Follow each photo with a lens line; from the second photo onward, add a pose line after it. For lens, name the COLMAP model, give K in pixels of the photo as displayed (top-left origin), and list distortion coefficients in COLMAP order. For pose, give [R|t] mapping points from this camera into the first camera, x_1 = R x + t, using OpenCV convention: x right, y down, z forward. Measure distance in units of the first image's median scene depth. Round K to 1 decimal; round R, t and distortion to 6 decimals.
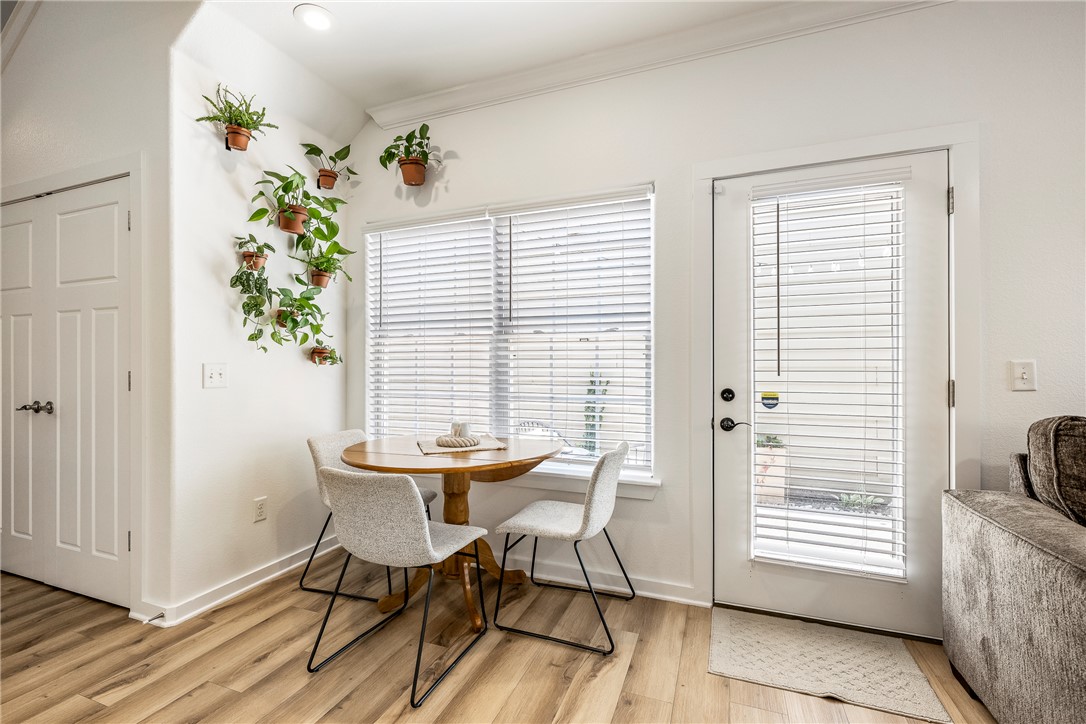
lens RADIAL K [[474.9, 0, 540.9], [0, 474.9, 368.3], [0, 0, 1]] dist [0.000285, 0.000372]
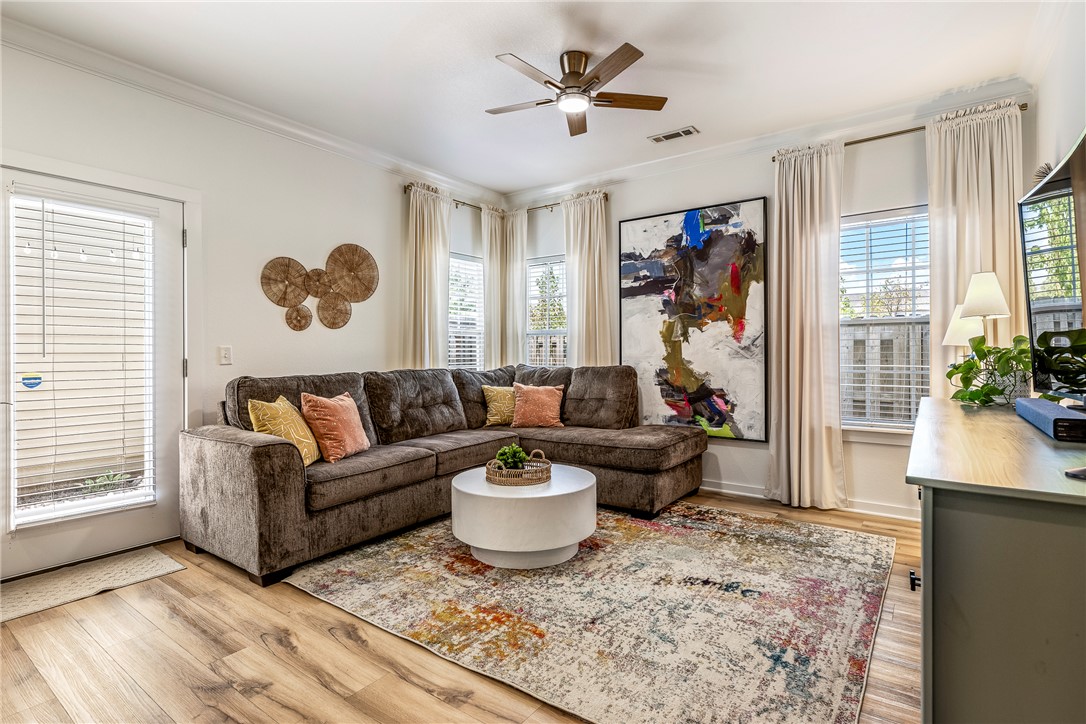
lens RADIAL K [[522.9, 0, 558.0], [0, 522.9, 350.4], [0, 0, 1]] dist [-0.002155, -0.001272]
pose [[0.244183, 0.003396, 0.969723, -0.364908], [0.008043, 0.999952, -0.005527, 0.014037], [-0.969696, 0.009149, 0.244144, -0.445172]]
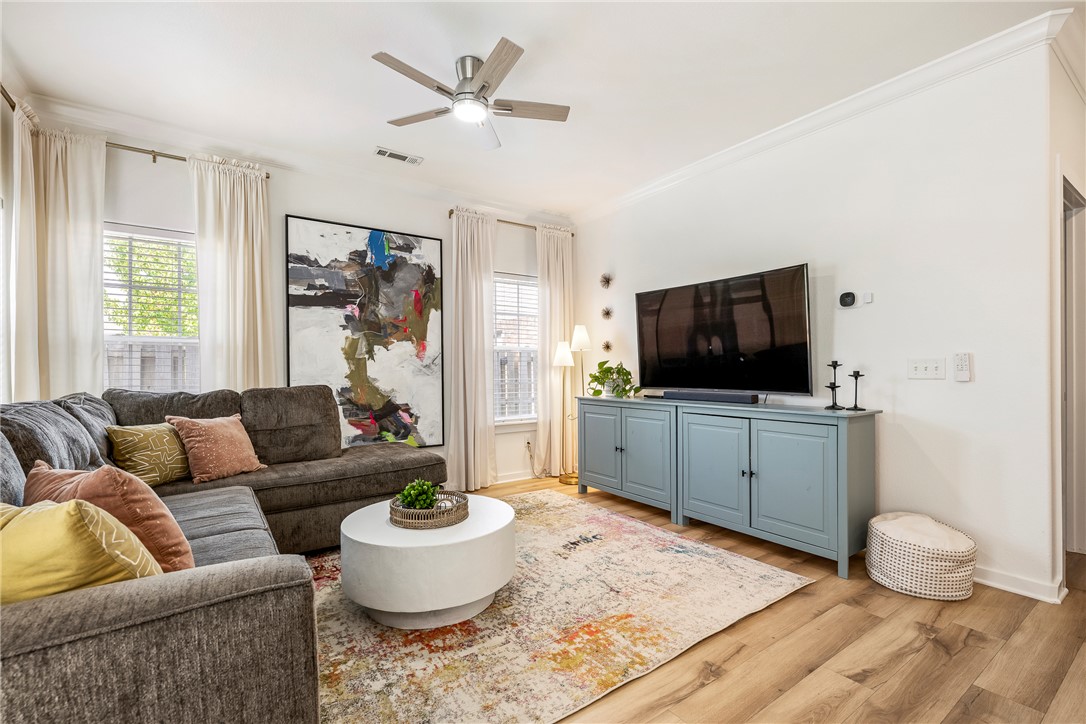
lens RADIAL K [[474.9, 0, 540.9], [0, 474.9, 368.3], [0, 0, 1]] dist [0.000285, 0.000372]
pose [[-0.827157, 0.006744, 0.561931, 0.108362], [0.008184, 0.999967, 0.000046, 0.012758], [-0.561912, 0.004636, -0.827184, 0.646775]]
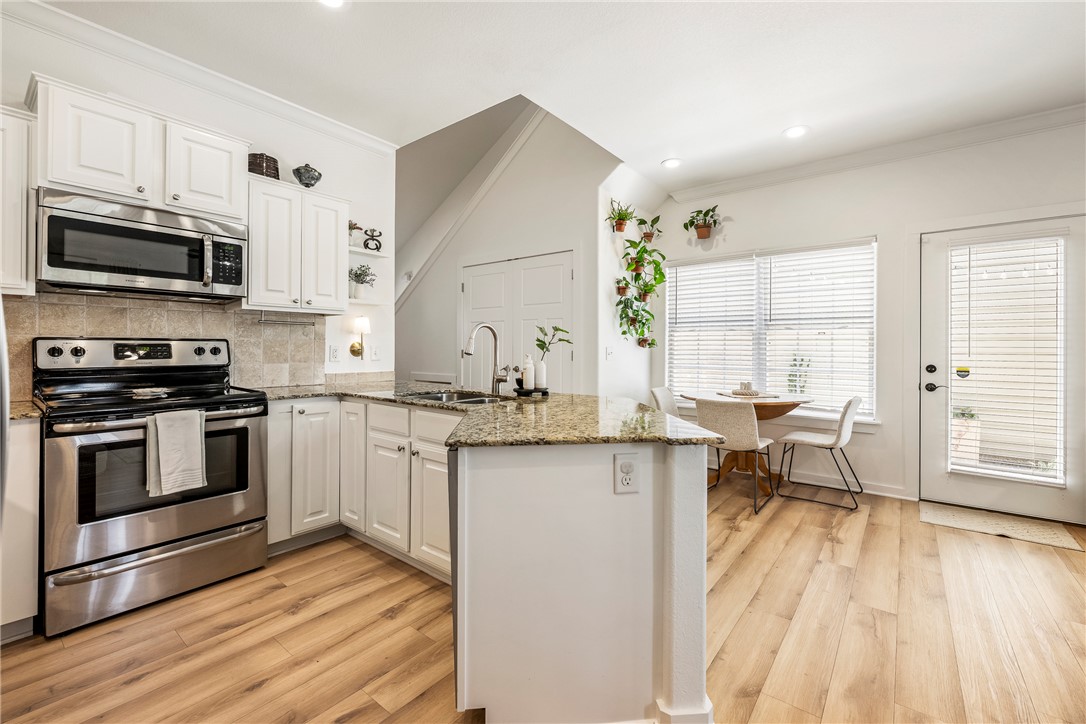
lens RADIAL K [[459.9, 0, 561.4], [0, 459.9, 349.0], [0, 0, 1]] dist [0.001218, 0.000276]
pose [[0.962102, 0.007092, -0.272597, -0.364121], [-0.008517, 0.999956, -0.004043, 0.006537], [0.272556, 0.006211, 0.962120, -0.791104]]
